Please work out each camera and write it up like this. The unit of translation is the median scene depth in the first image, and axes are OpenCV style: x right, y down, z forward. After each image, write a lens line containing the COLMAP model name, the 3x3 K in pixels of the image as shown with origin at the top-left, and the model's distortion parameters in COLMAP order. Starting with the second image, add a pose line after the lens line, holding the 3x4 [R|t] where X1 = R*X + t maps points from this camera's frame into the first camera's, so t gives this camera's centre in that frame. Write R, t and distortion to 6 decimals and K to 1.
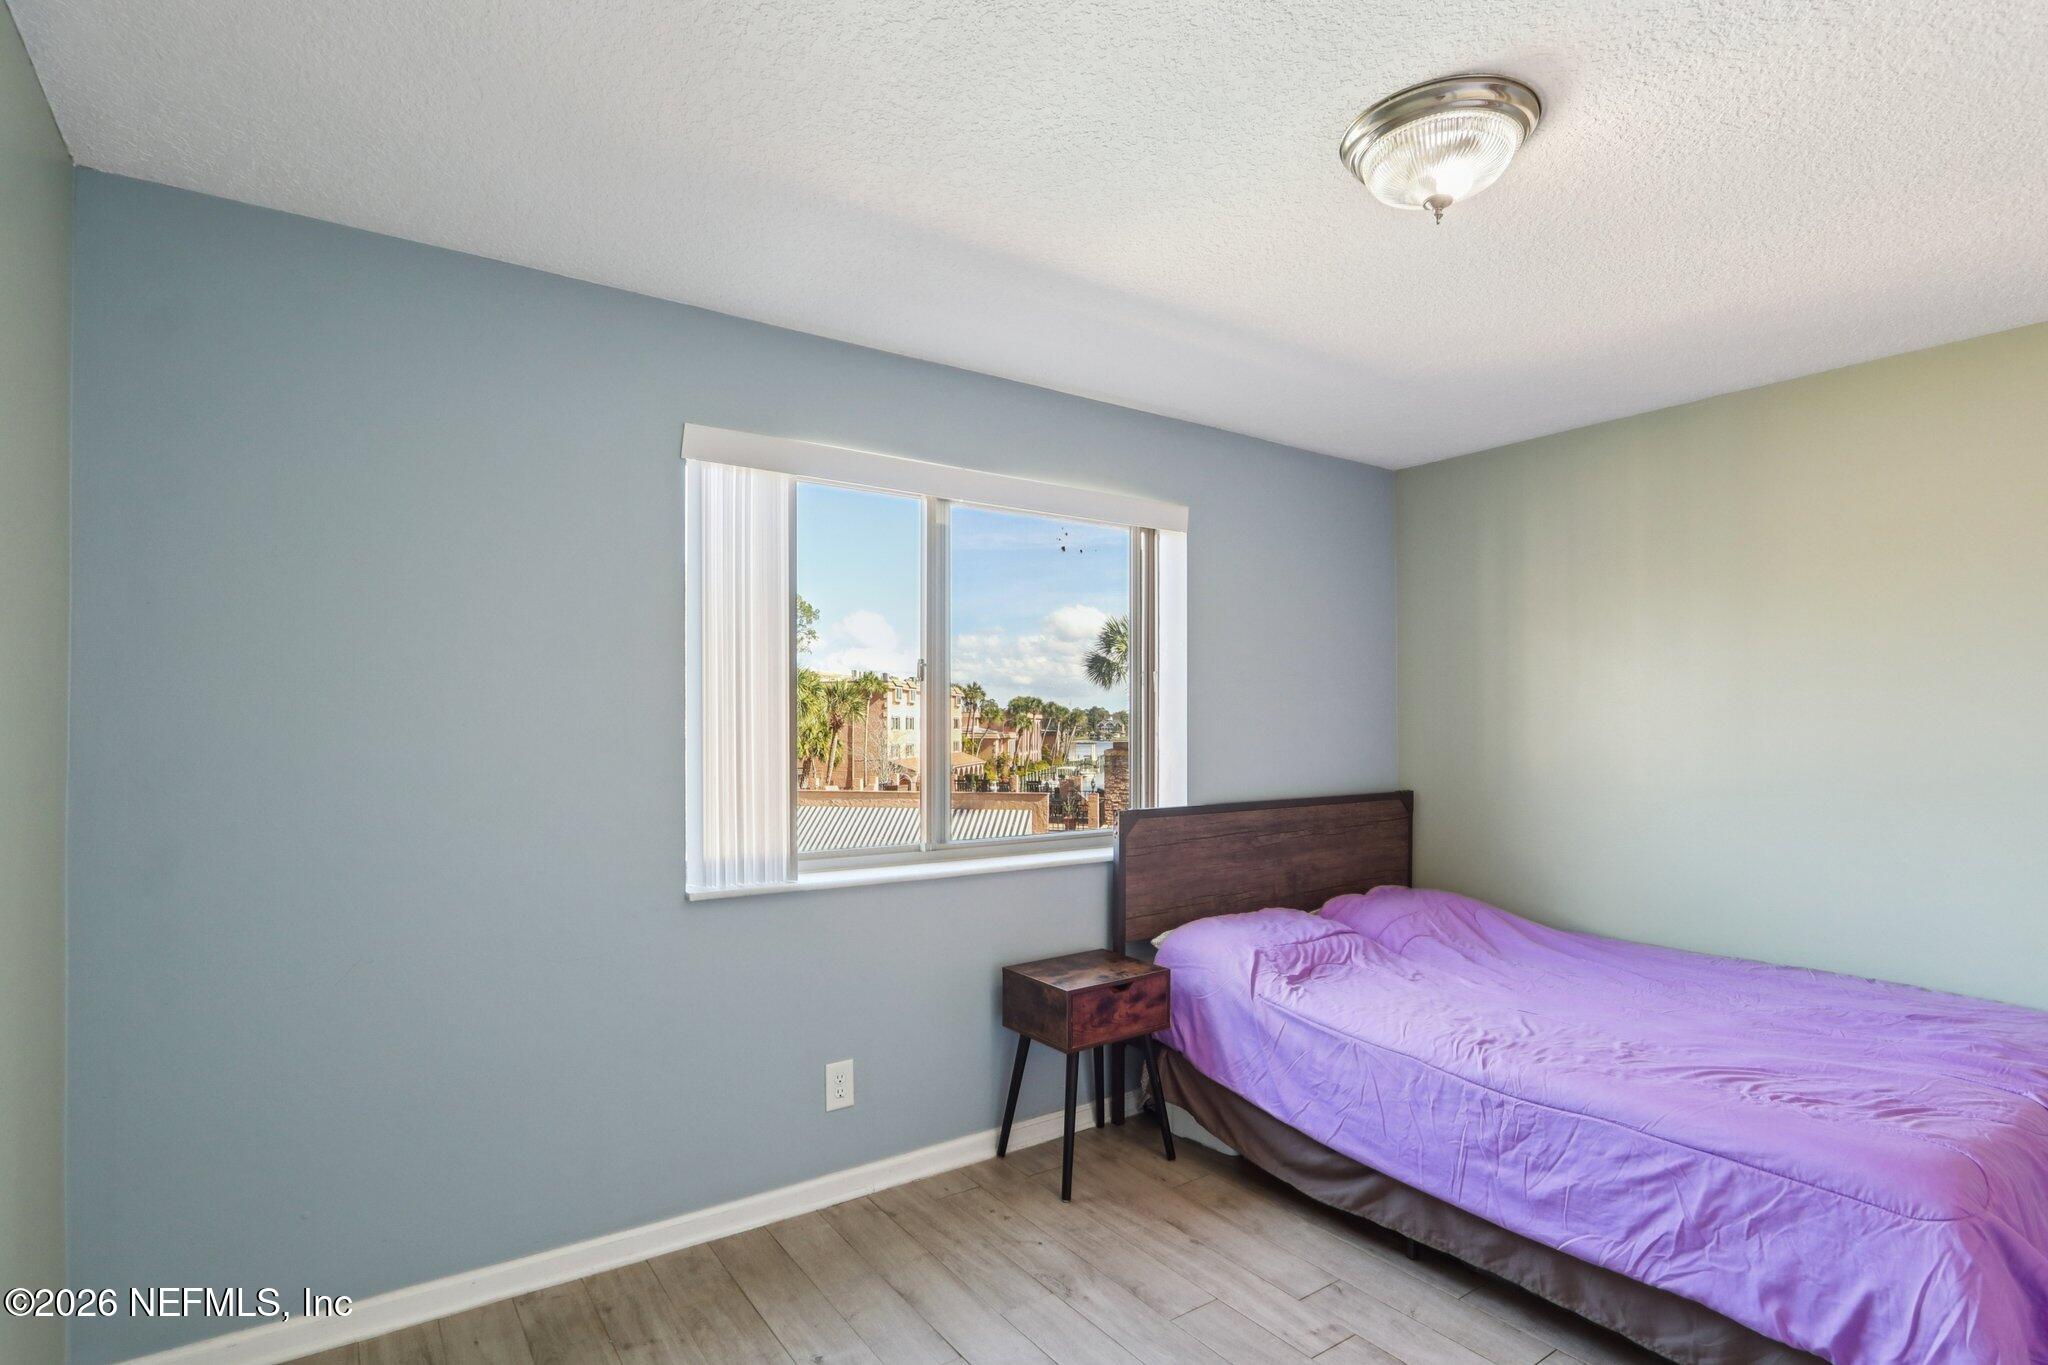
lens RADIAL K [[987.0, 0, 1013.2], [0, 987.0, 725.2], [0, 0, 1]] dist [-0.013742, 0.000961]
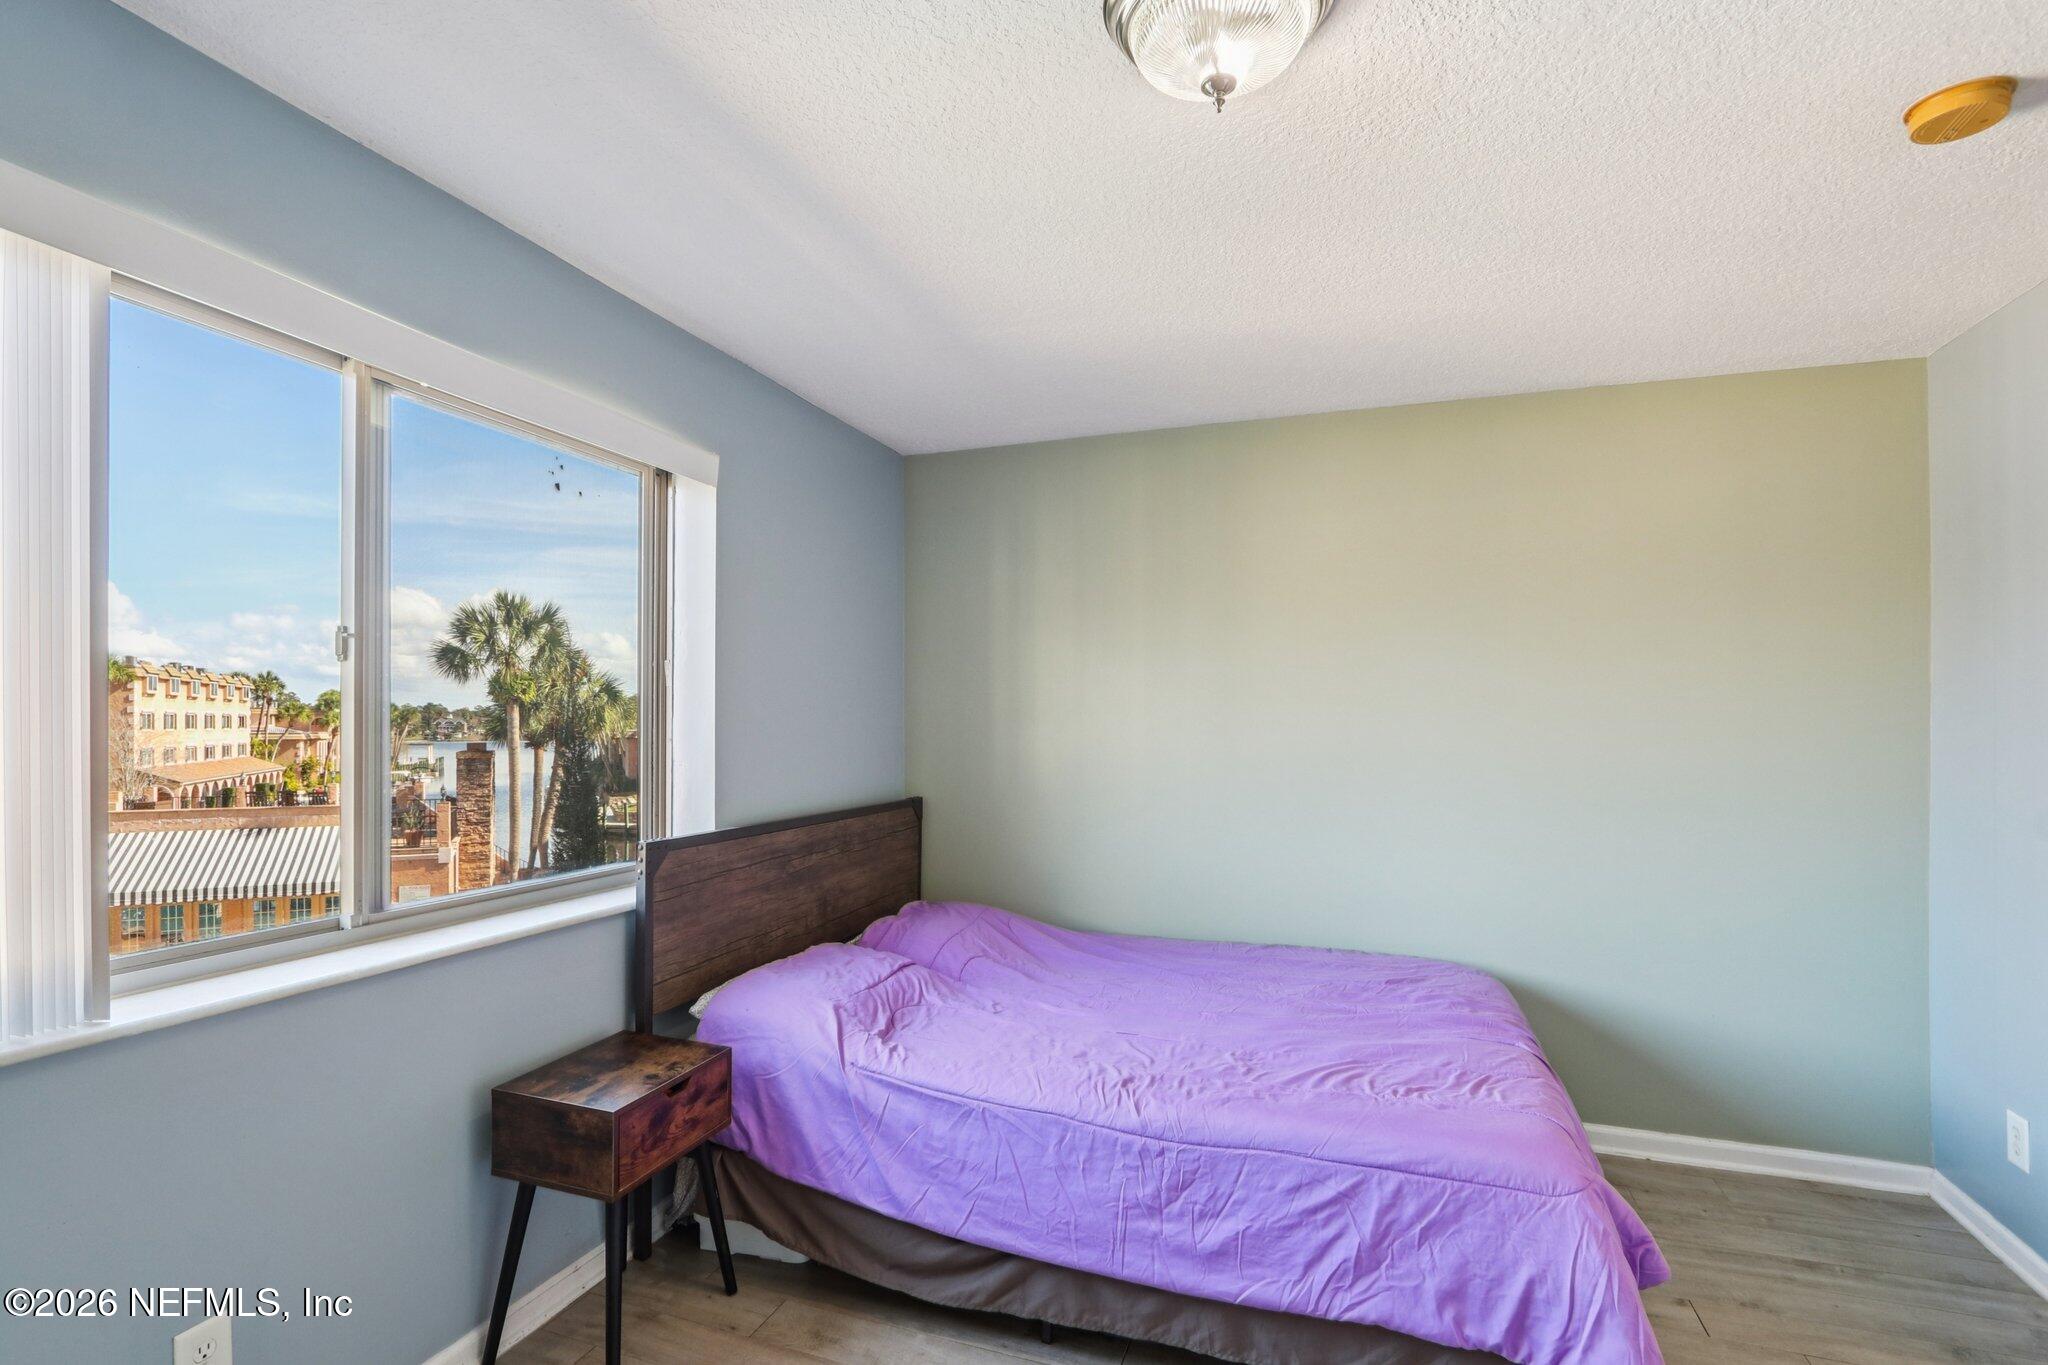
lens RADIAL K [[979.0, 0, 974.7], [0, 979.0, 729.8], [0, 0, 1]] dist [-0.016578, 0.002243]
pose [[0.830489, -0.000605, 0.557035, -0.123966], [-0.002311, 0.999987, 0.004532, -0.003972], [-0.557030, -0.005051, 0.830477, 0.309440]]
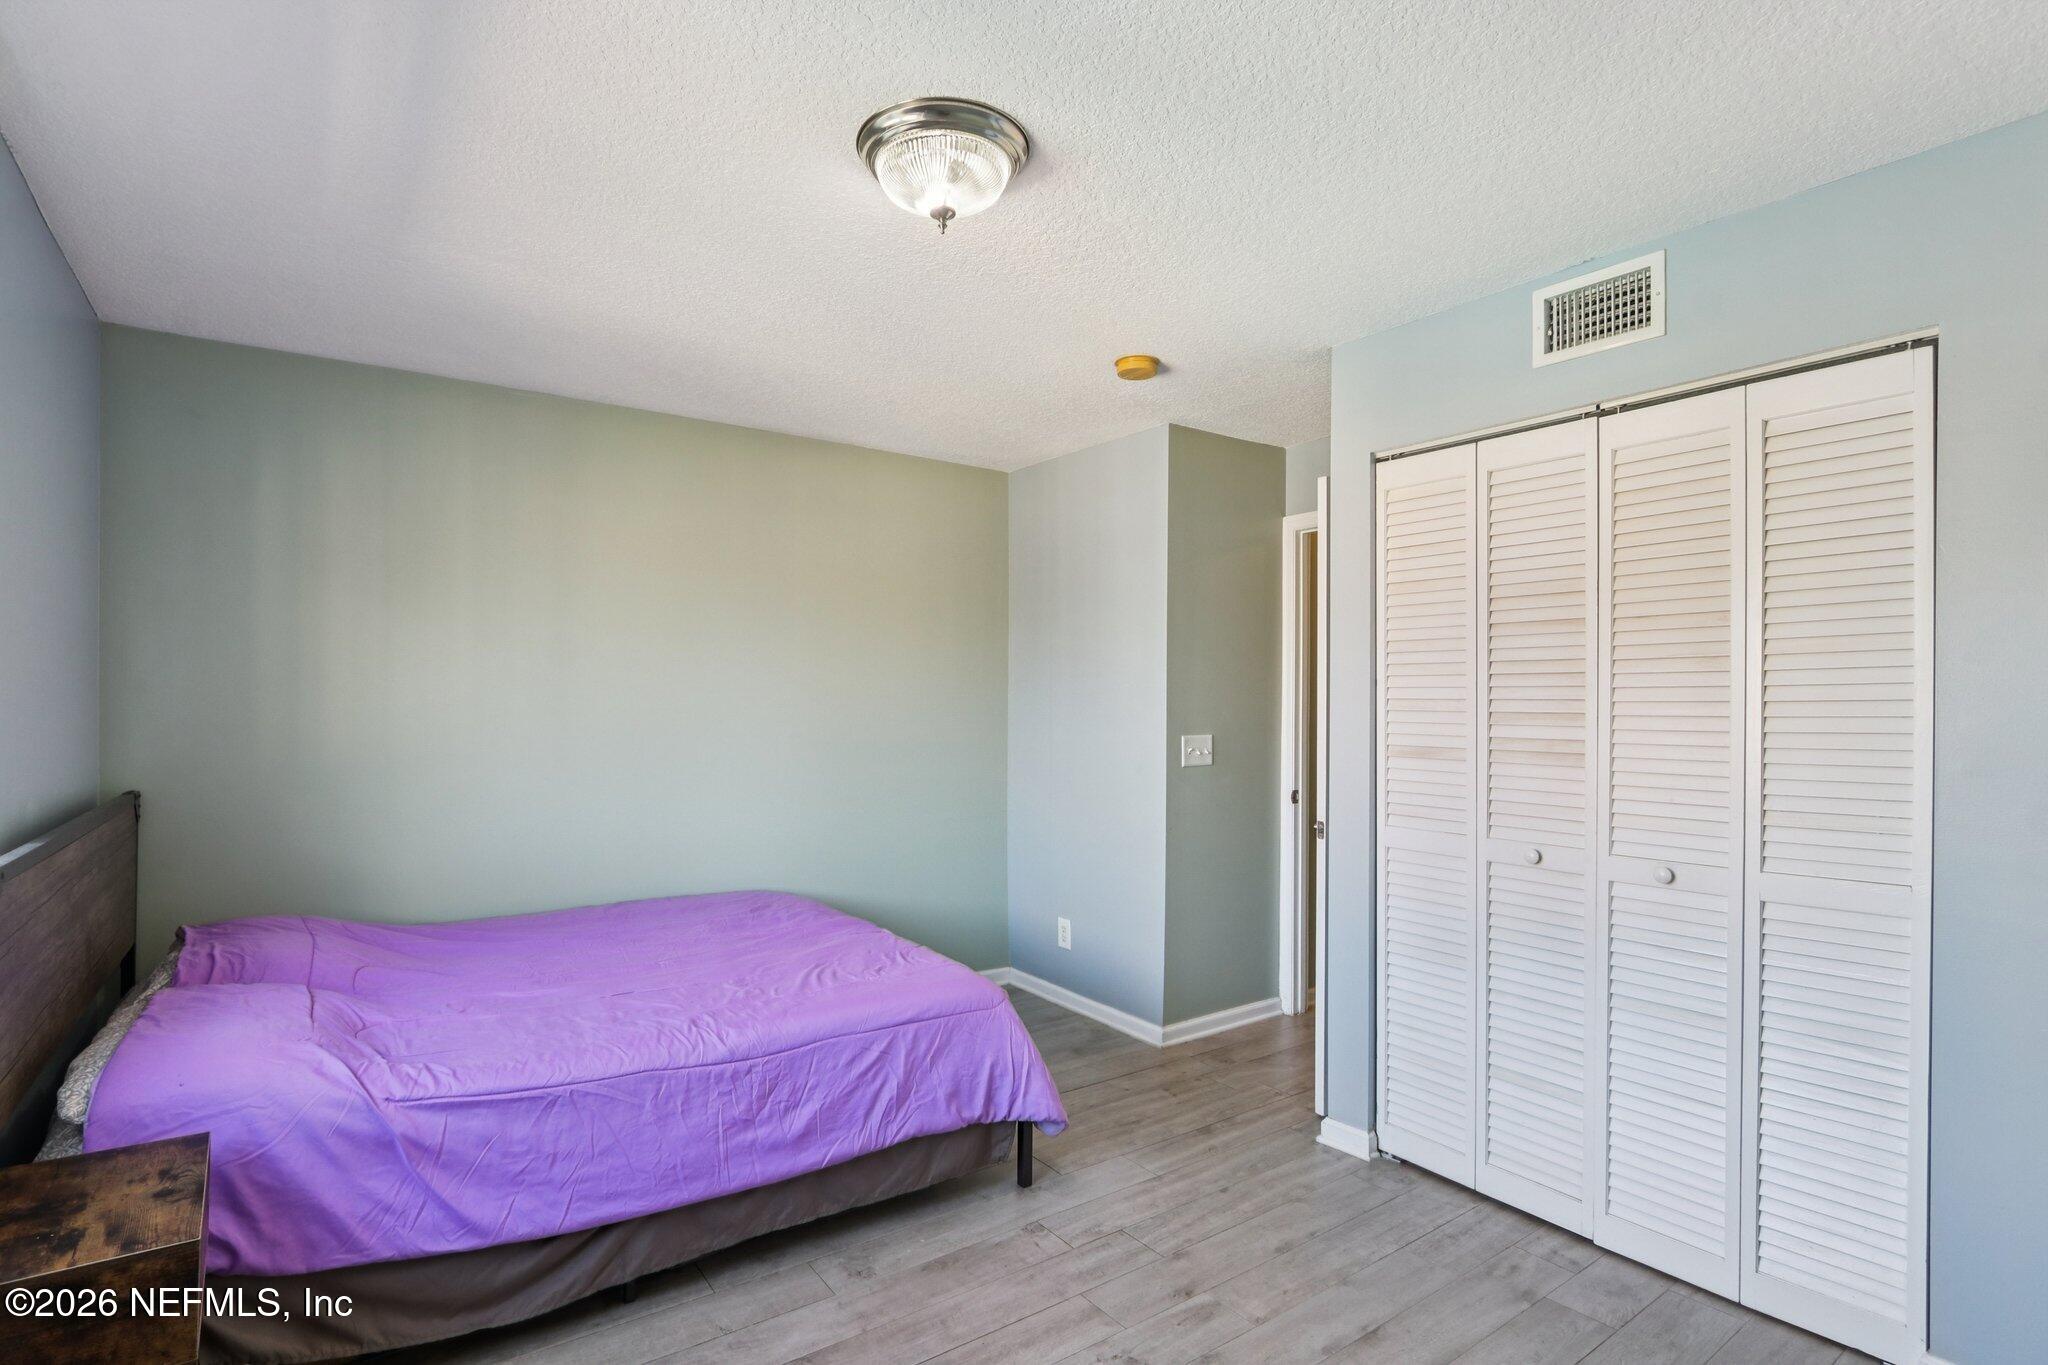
lens RADIAL K [[965.3, 0, 984.1], [0, 965.3, 711.0], [0, 0, 1]] dist [-0.016100, 0.000696]
pose [[0.020619, -0.008422, 0.999752, -0.429826], [-0.004052, 0.999956, 0.008507, 0.003028], [-0.999779, -0.004226, 0.020584, 0.641879]]
